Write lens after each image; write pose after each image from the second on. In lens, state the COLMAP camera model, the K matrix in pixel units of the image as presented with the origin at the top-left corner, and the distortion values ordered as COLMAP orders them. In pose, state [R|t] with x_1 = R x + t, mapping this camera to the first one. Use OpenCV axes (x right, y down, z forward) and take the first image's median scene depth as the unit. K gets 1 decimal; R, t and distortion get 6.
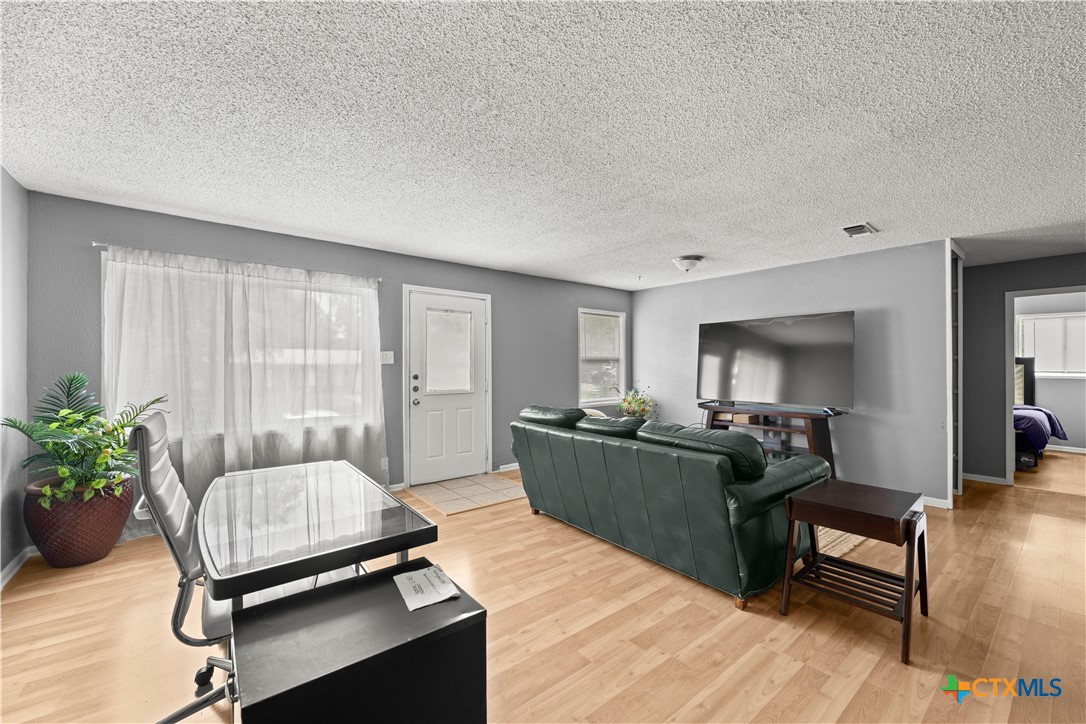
lens RADIAL K [[430.6, 0, 556.3], [0, 430.6, 361.9], [0, 0, 1]] dist [-0.006145, -0.000401]
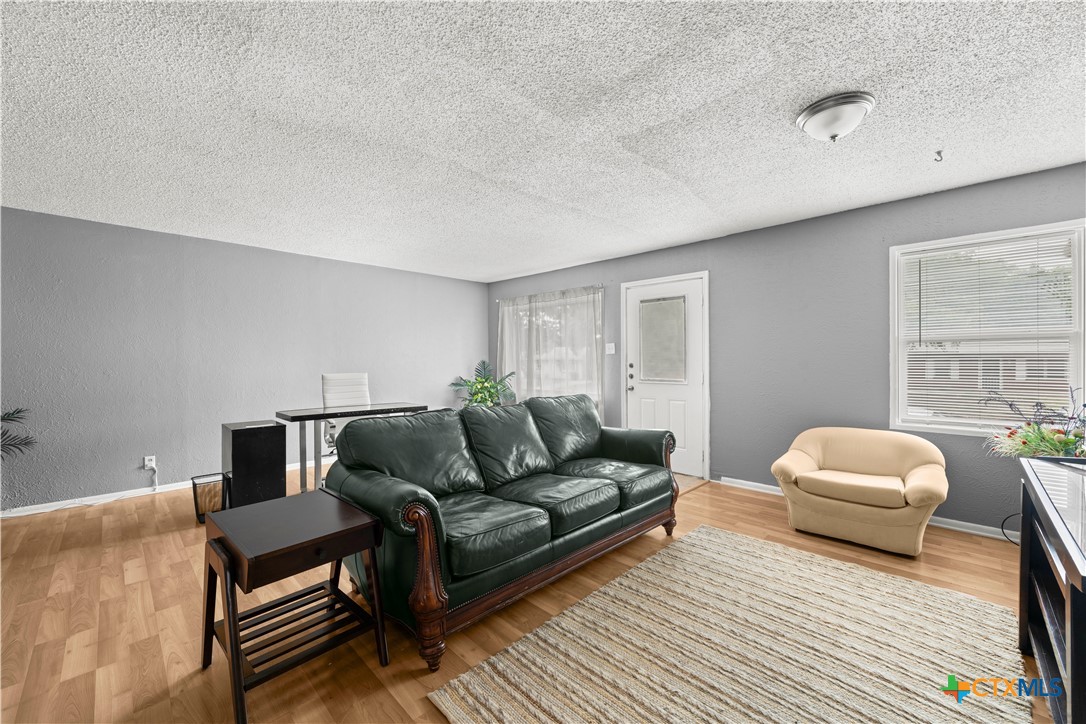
lens RADIAL K [[430.6, 0, 547.2], [0, 430.6, 359.0], [0, 0, 1]] dist [-0.006145, -0.000401]
pose [[0.105062, 0.002145, -0.994463, 0.745490], [0.014530, 0.999888, 0.003692, 0.012032], [0.994360, -0.014837, 0.105019, 0.675105]]
